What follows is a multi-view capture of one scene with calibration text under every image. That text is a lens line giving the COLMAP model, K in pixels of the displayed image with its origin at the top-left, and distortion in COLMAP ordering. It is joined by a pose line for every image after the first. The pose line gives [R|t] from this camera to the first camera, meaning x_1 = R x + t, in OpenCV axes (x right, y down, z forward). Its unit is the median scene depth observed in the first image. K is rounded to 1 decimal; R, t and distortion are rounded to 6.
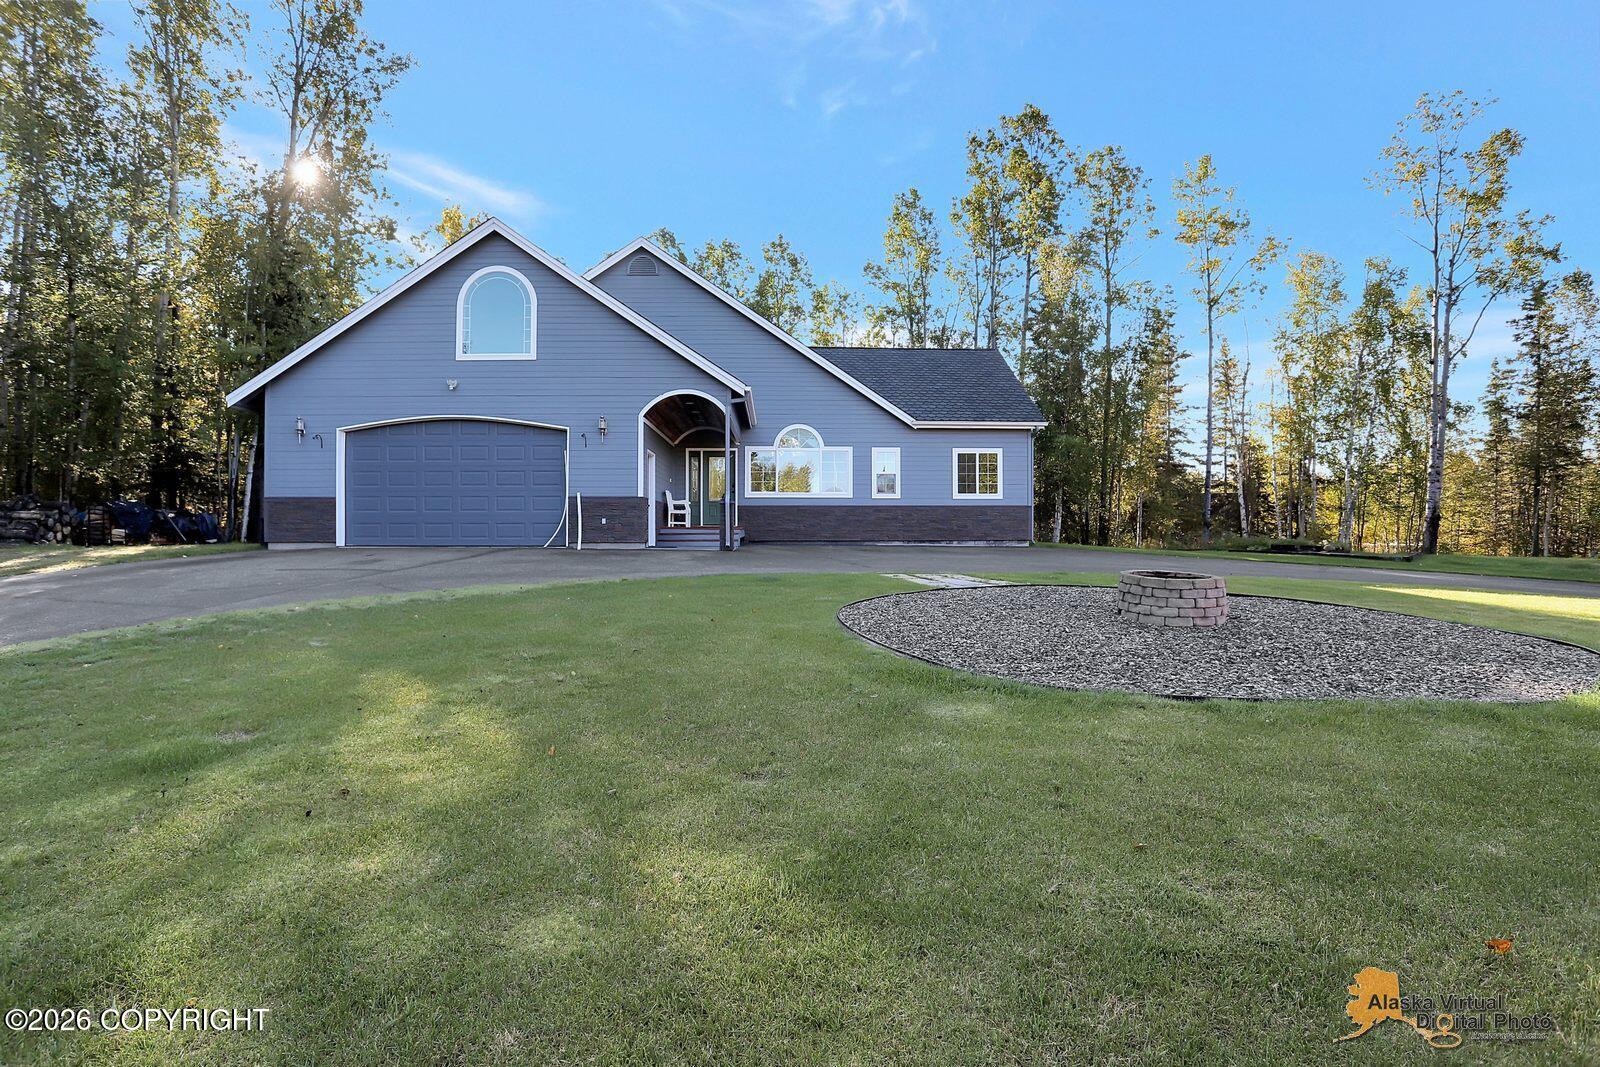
lens RADIAL K [[820.4, 0, 795.0], [0, 820.4, 523.0], [0, 0, 1]] dist [-0.021370, 0.005023]
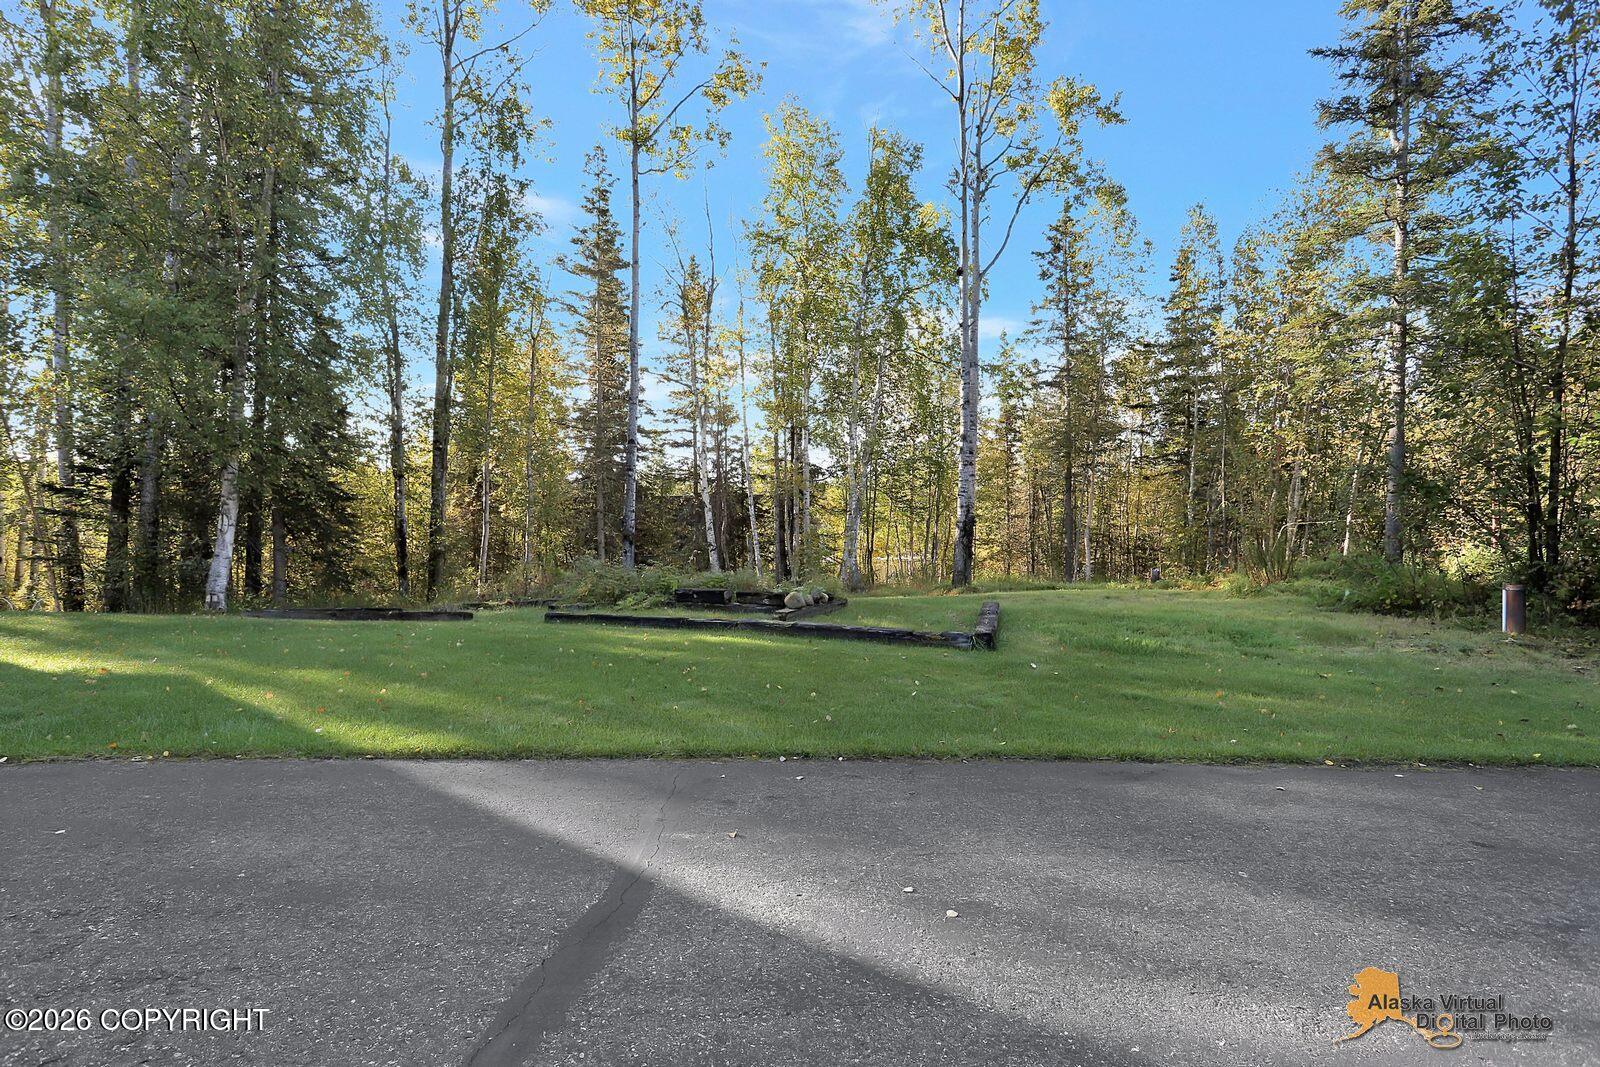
lens RADIAL K [[820.4, 0, 800.7], [0, 820.4, 534.0], [0, 0, 1]] dist [-0.021370, 0.005023]
pose [[0.867996, -0.016832, 0.496286, 0.325589], [0.017774, 0.999838, 0.002823, -0.000942], [-0.496253, 0.006371, 0.868155, 0.461489]]
